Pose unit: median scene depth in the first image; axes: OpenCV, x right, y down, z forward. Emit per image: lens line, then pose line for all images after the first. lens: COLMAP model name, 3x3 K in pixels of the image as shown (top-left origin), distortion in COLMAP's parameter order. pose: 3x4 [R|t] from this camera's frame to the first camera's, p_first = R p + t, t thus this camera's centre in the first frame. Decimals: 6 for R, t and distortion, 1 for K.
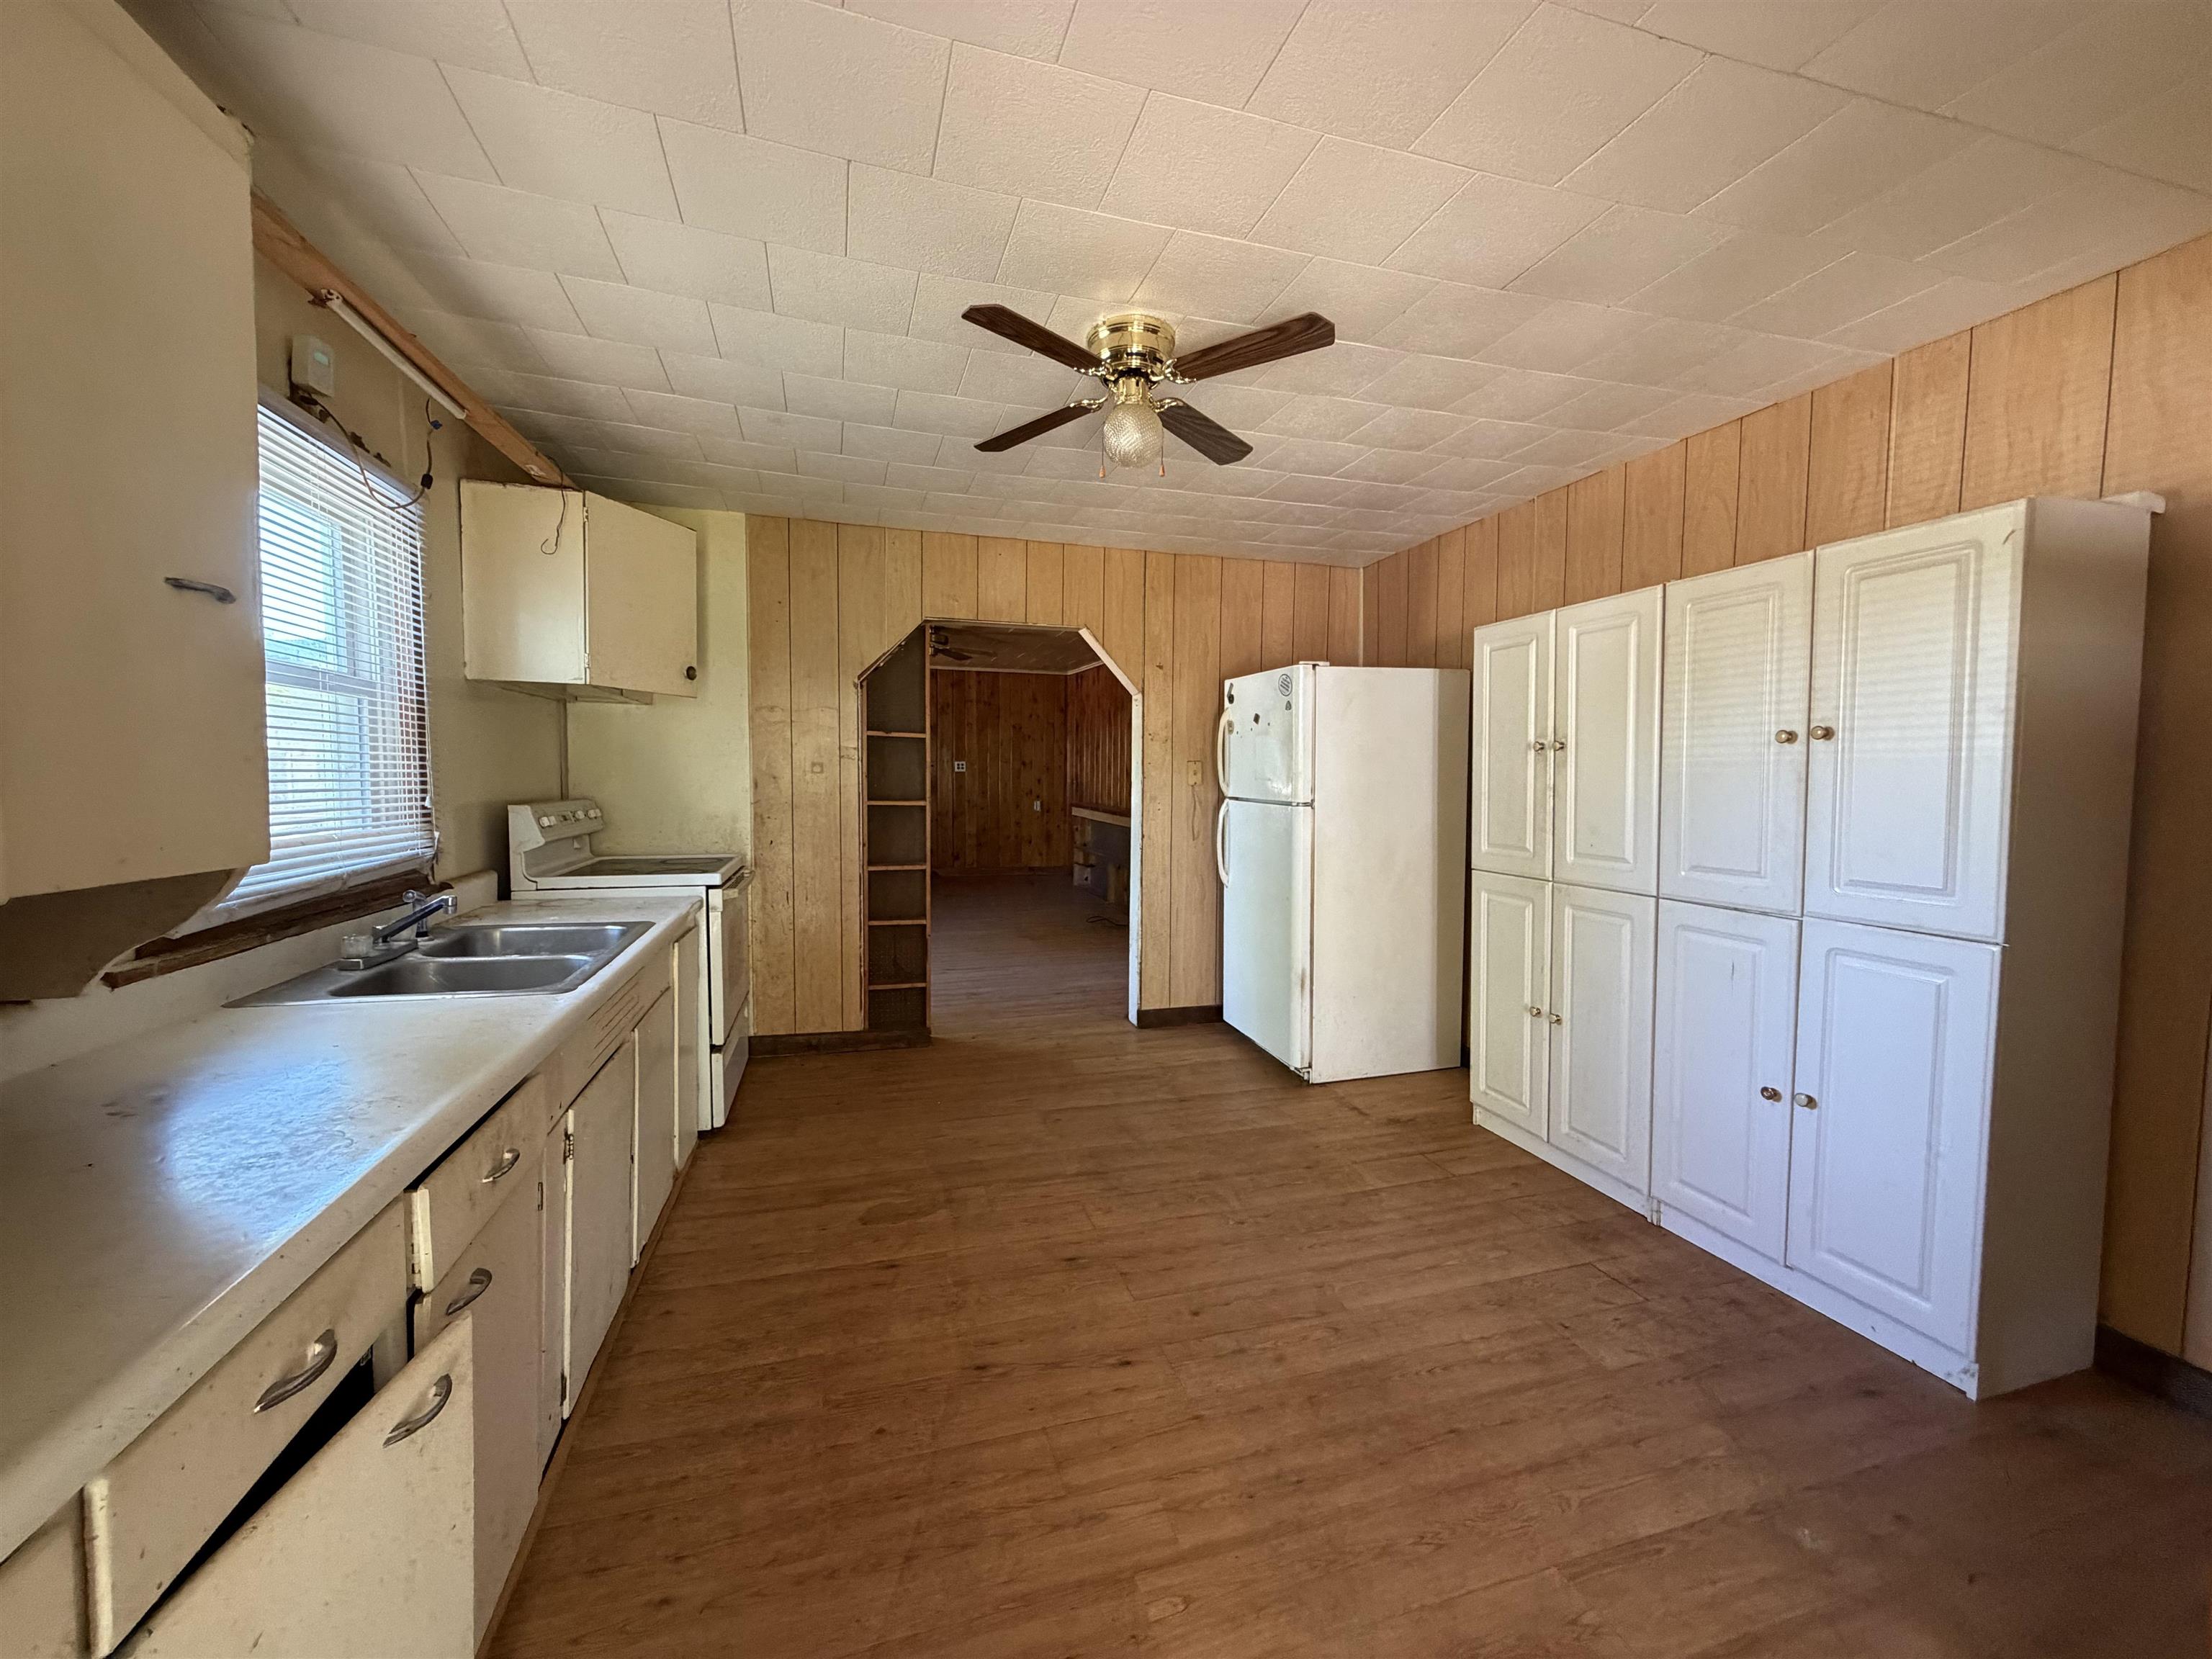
lens RADIAL K [[880.3, 0, 1098.2], [0, 880.3, 819.7], [0, 0, 1]] dist [0.000790, 0.000435]
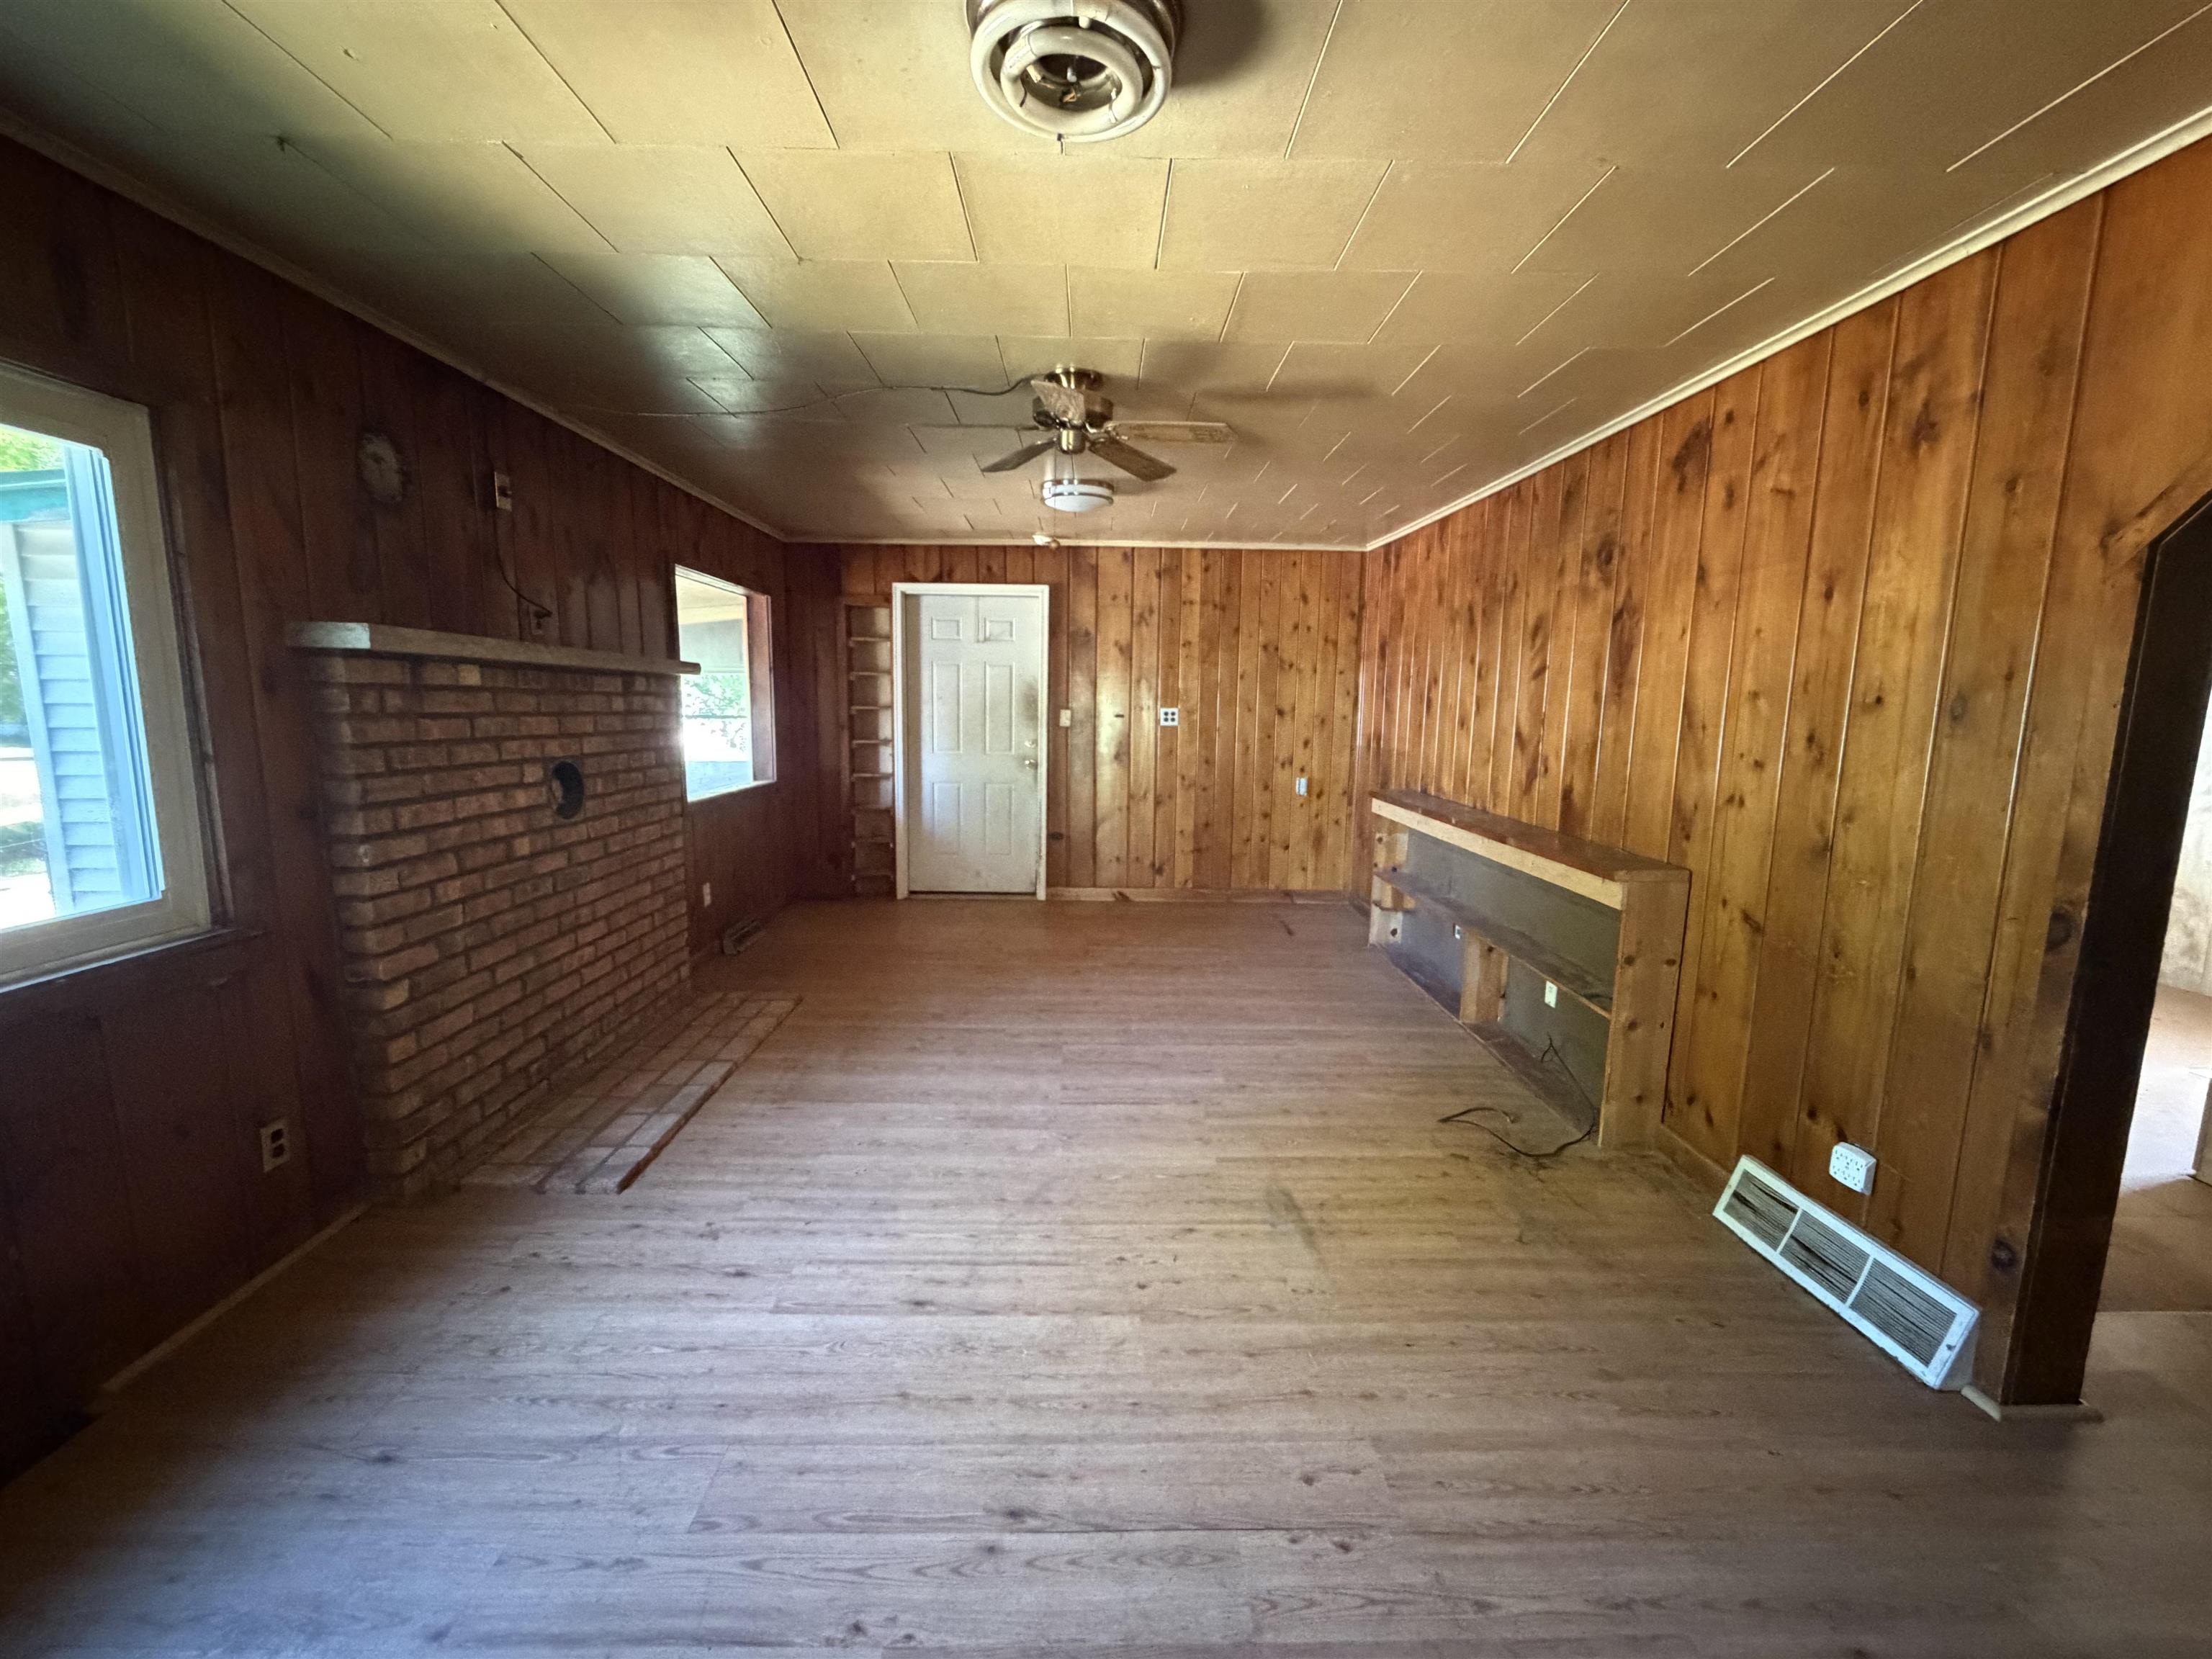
lens RADIAL K [[880.3, 0, 1098.2], [0, 880.3, 823.2], [0, 0, 1]] dist [0.000790, 0.000435]
pose [[0.962722, 0.040572, -0.267431, -0.042832], [-0.020345, 0.996748, 0.077974, -0.033951], [0.269725, -0.069627, 0.960417, 0.417238]]
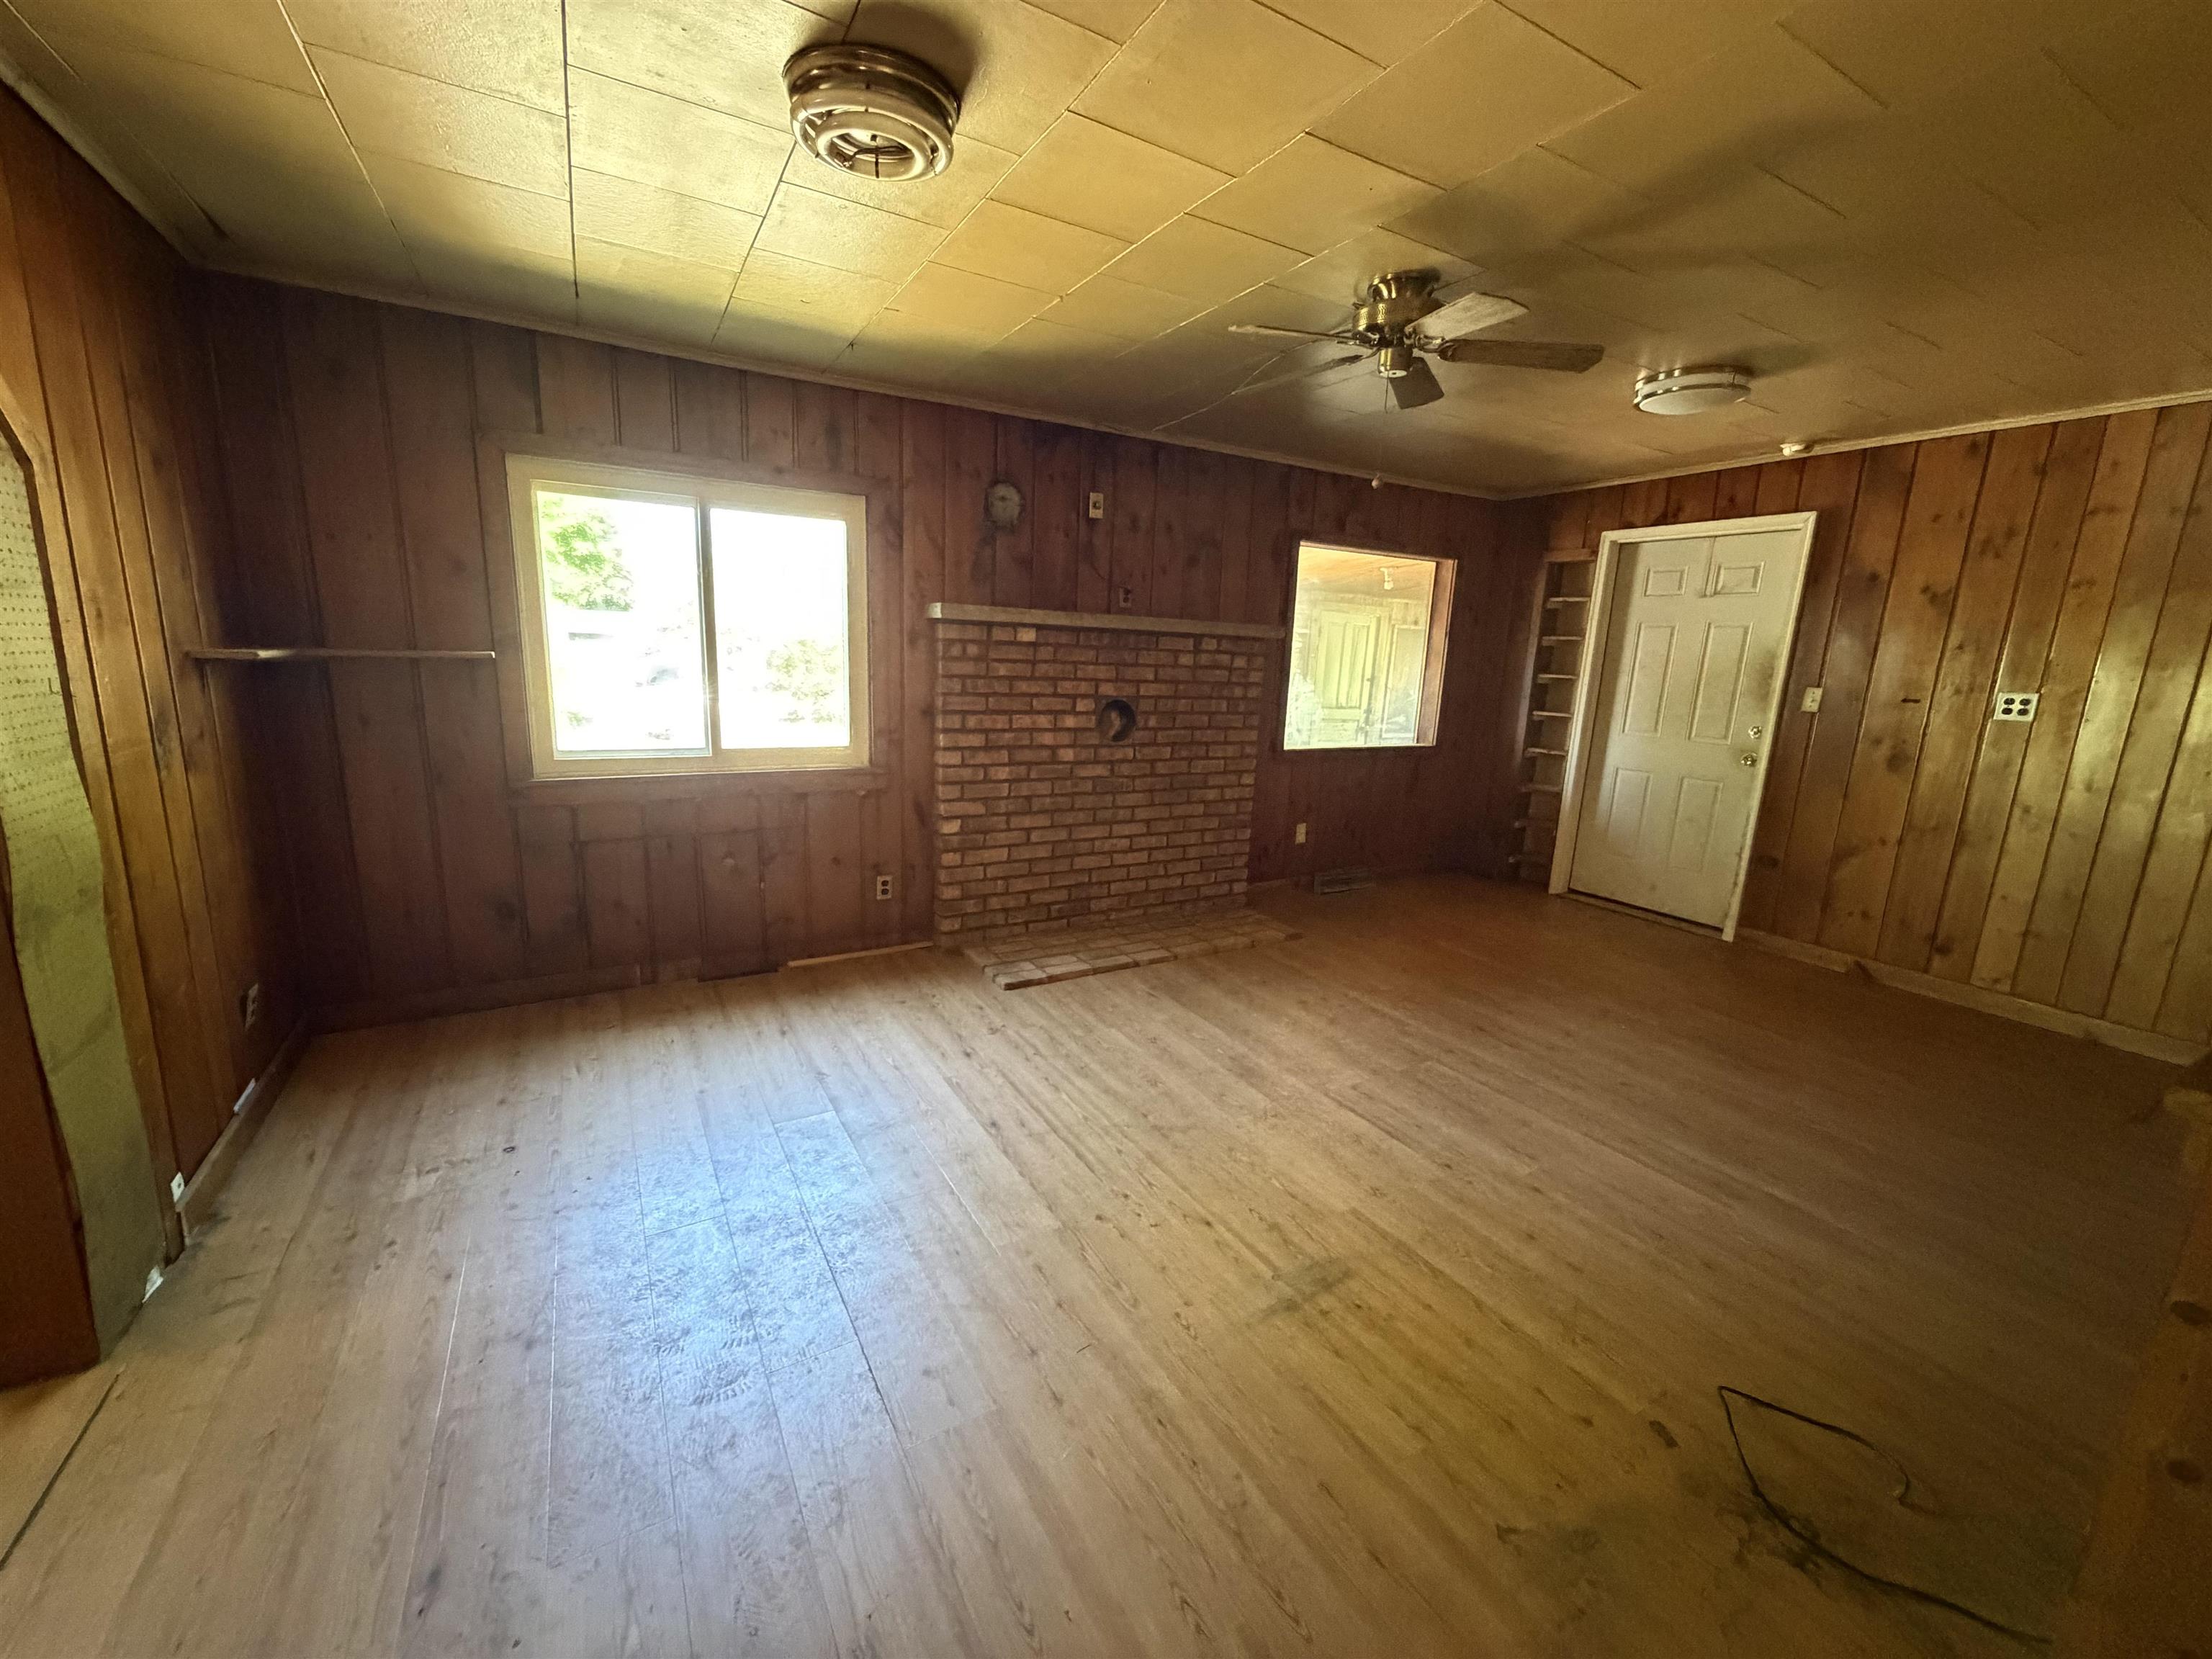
lens RADIAL K [[880.3, 0, 1105.5], [0, 880.3, 828.4], [0, 0, 1]] dist [0.000790, 0.000435]
pose [[0.235756, 0.192589, -0.952538, 0.102389], [-0.091246, 0.980223, 0.175603, -0.040518], [0.967519, 0.045516, 0.248666, 0.554209]]
